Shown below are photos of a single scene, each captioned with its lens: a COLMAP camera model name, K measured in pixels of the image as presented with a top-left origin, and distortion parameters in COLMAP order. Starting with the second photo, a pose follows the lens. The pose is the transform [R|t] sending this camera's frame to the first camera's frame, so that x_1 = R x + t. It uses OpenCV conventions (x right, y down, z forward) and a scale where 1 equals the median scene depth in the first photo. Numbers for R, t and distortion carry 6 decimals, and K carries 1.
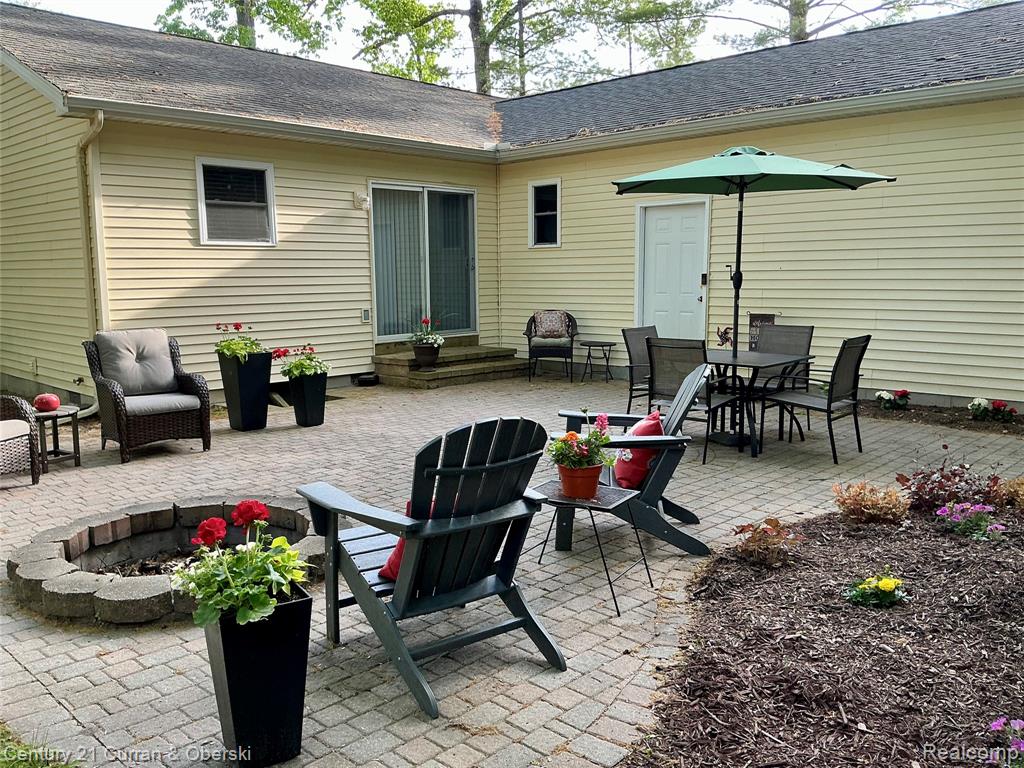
lens RADIAL K [[849.8, 0, 505.1], [0, 849.8, 395.1], [0, 0, 1]] dist [0.091313, -0.181761]
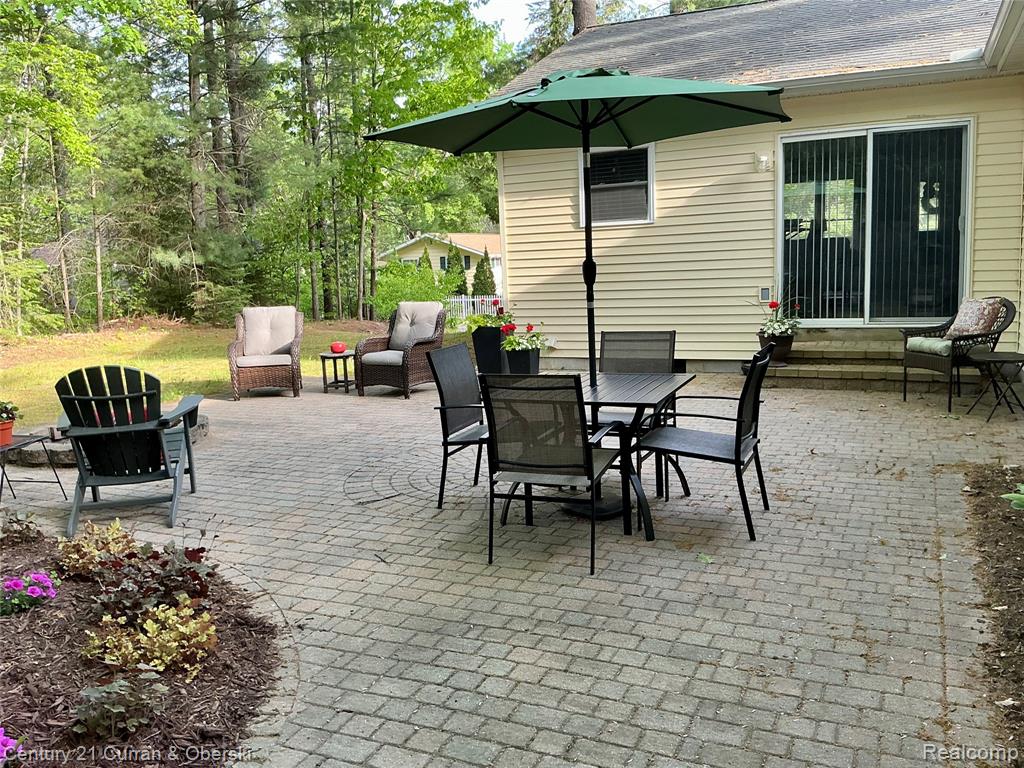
lens RADIAL K [[849.8, 0, 511.7], [0, 849.8, 379.7], [0, 0, 1]] dist [0.091313, -0.181761]
pose [[0.322081, 0.134286, -0.937140, 0.889708], [-0.100566, 0.989141, 0.107174, -0.115399], [0.941356, 0.059726, 0.332088, 0.728663]]
